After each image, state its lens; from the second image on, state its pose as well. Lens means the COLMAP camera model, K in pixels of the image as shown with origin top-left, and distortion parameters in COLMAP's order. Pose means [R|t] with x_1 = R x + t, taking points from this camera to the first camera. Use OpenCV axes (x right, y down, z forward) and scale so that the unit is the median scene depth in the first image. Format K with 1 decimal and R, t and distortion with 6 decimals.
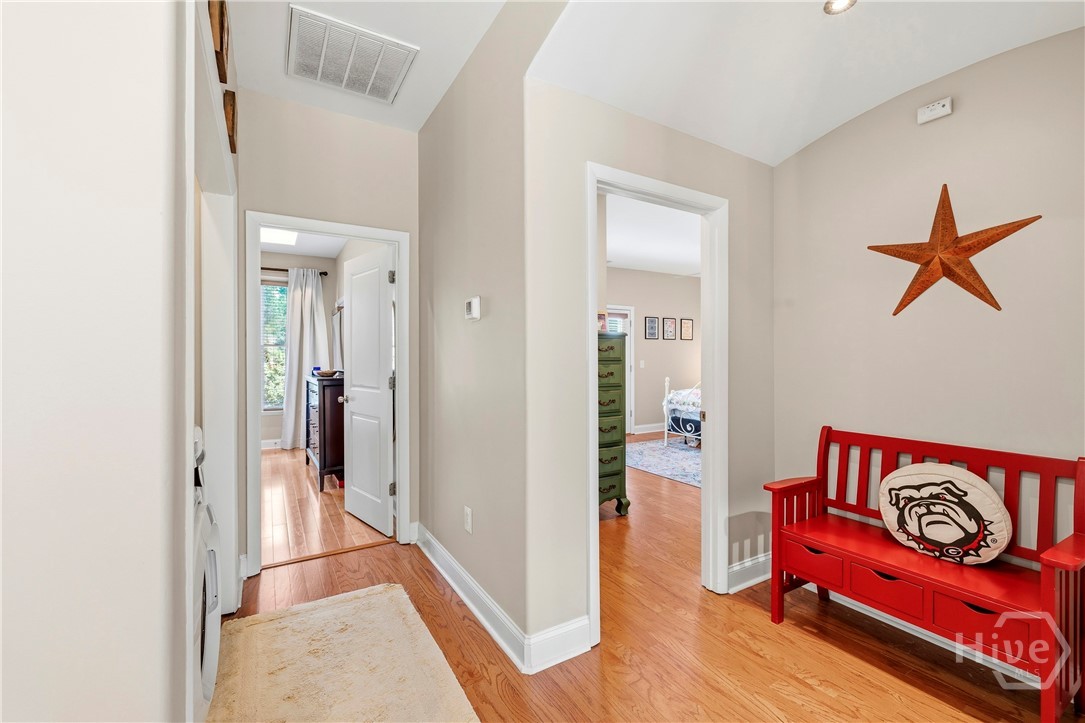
lens RADIAL K [[457.5, 0, 543.9], [0, 457.5, 355.3], [0, 0, 1]] dist [-0.000077, -0.000551]
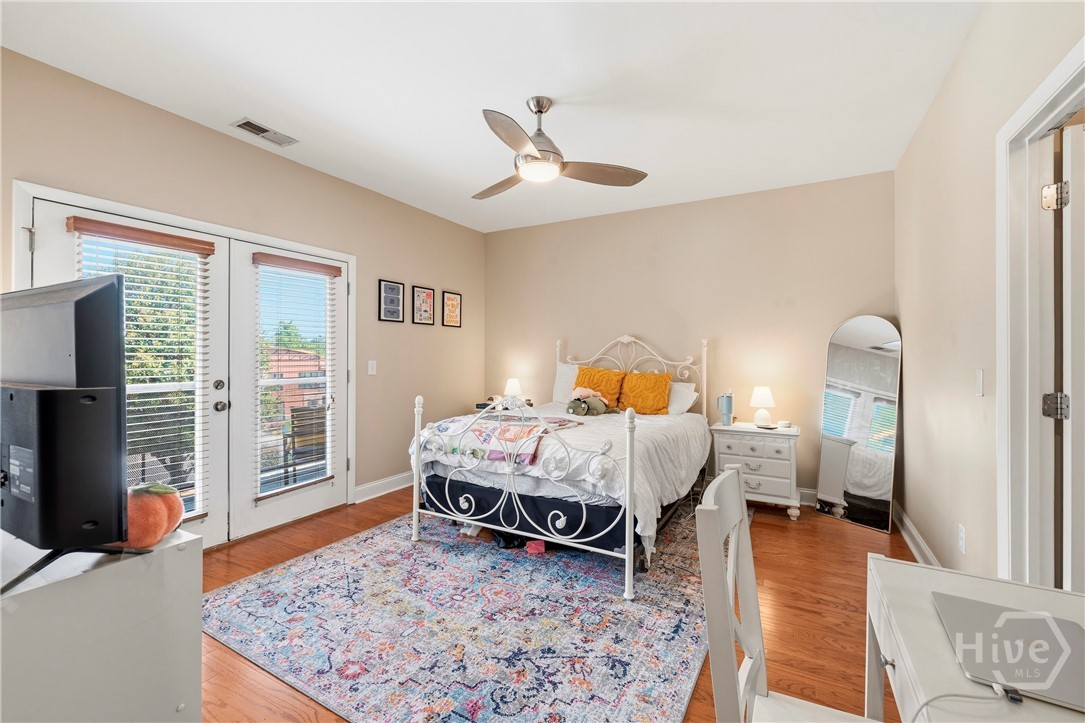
lens RADIAL K [[457.5, 0, 543.9], [0, 457.5, 355.3], [0, 0, 1]] dist [-0.000077, -0.000551]
pose [[0.863946, 0.006309, 0.503545, 0.139918], [-0.007121, 0.999975, -0.000312, 0.004624], [-0.503534, -0.003316, 0.863969, 0.515656]]
